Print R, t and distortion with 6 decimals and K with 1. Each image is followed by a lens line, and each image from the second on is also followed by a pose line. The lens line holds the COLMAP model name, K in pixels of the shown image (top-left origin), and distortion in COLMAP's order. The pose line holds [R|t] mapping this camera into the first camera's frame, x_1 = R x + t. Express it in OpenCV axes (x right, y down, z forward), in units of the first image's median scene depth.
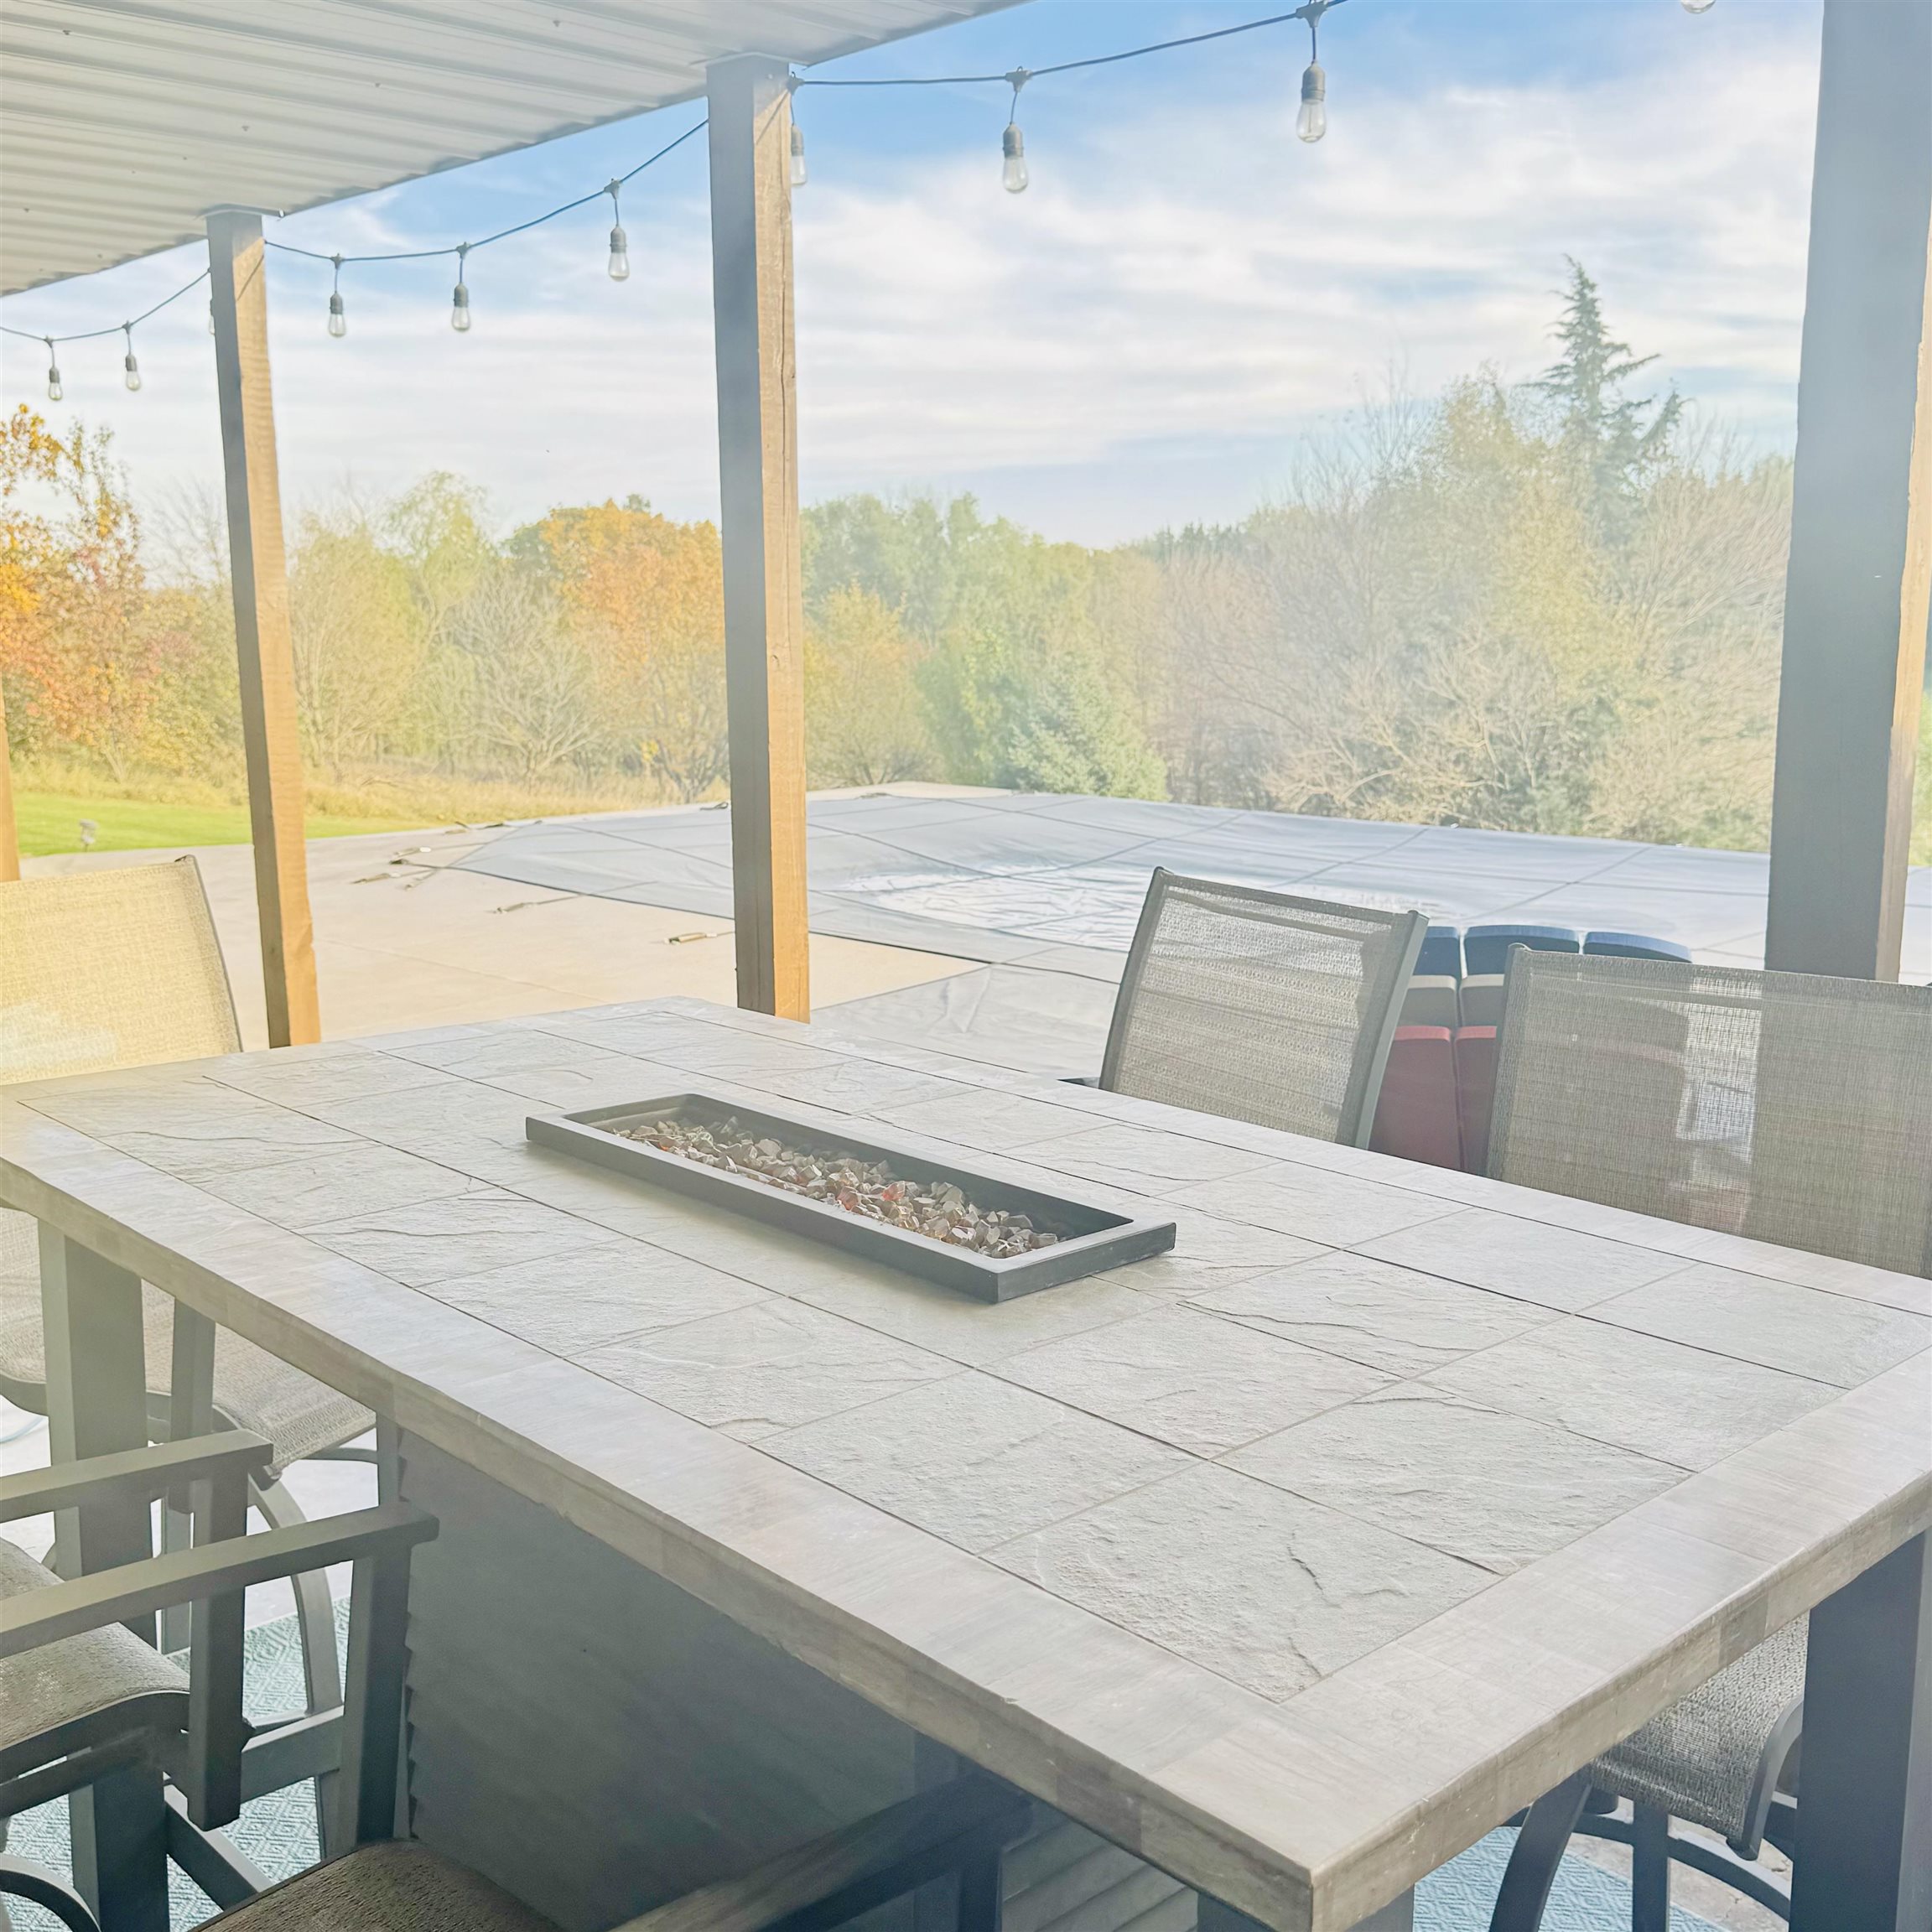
lens RADIAL K [[2140.3, 0, 966.0], [0, 2140.3, 966.0], [0, 0, 1]] dist [0.161813, -0.570332]
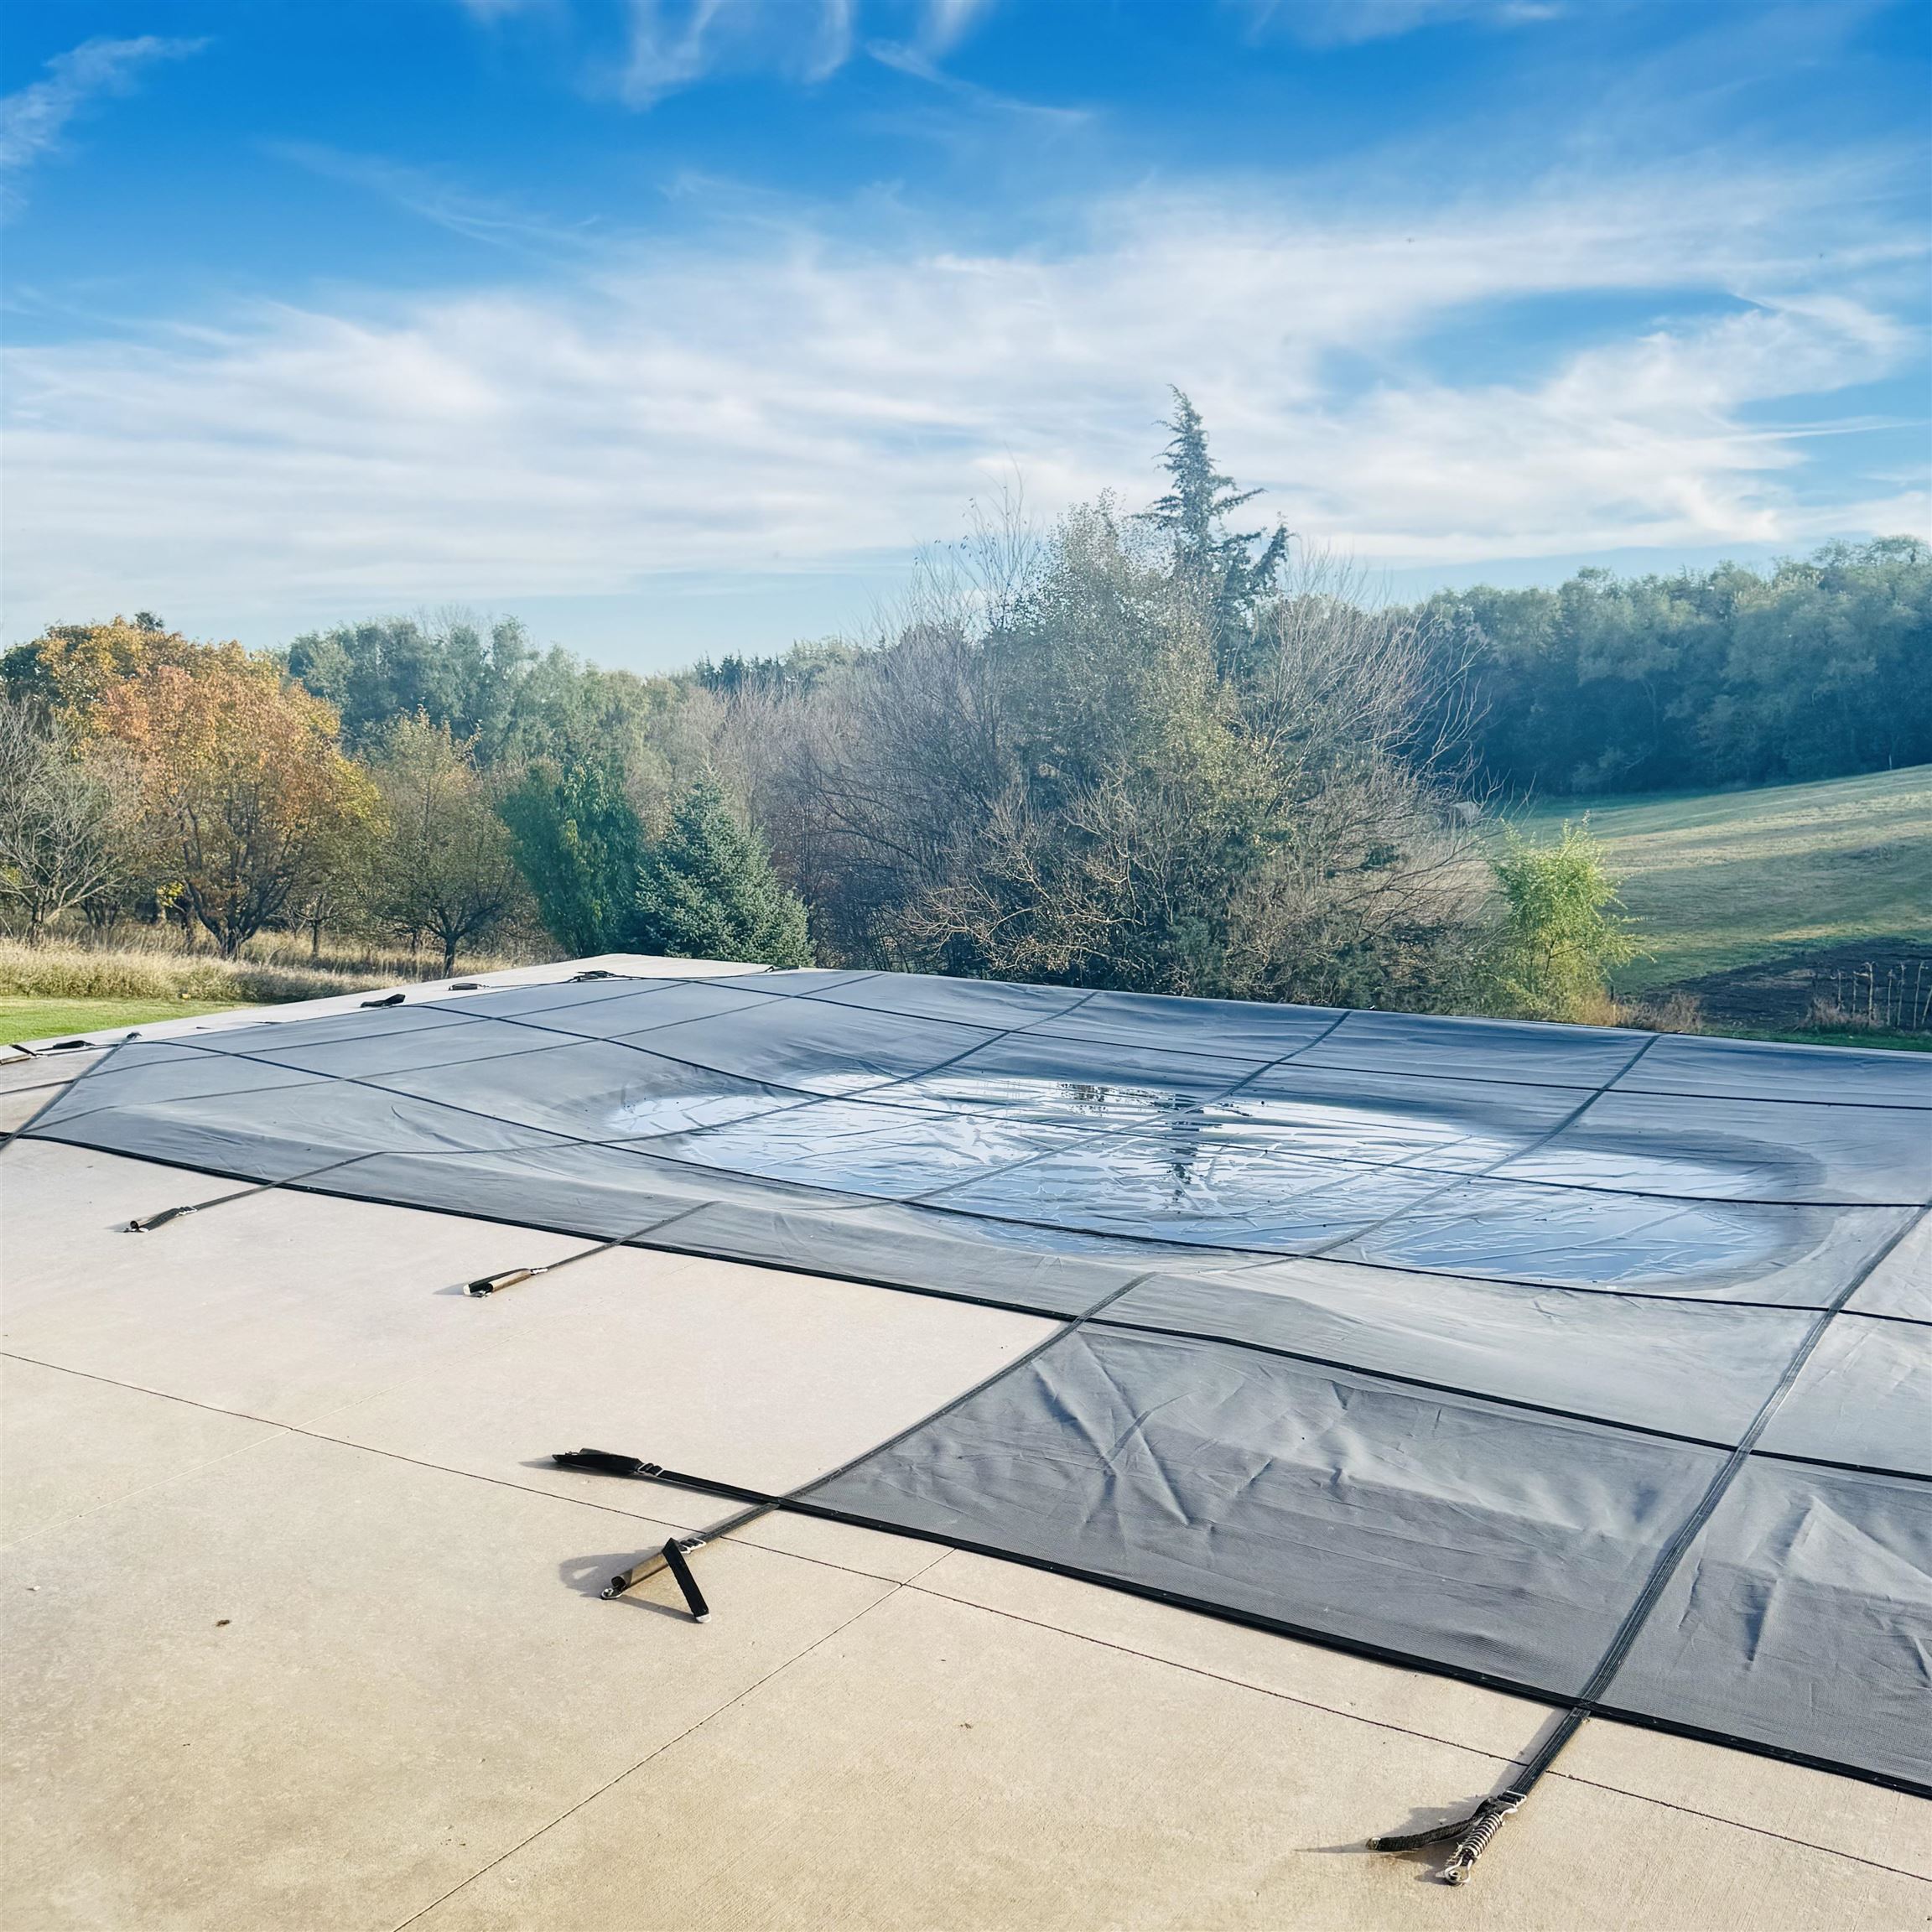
lens RADIAL K [[1978.8, 0, 966.0], [0, 1978.8, 966.0], [0, 0, 1]] dist [0.094916, -0.241011]
pose [[0.967290, -0.026609, 0.252275, -0.045464], [0.039441, 0.998165, -0.045944, -0.022356], [-0.250590, 0.054391, 0.966564, 0.137955]]
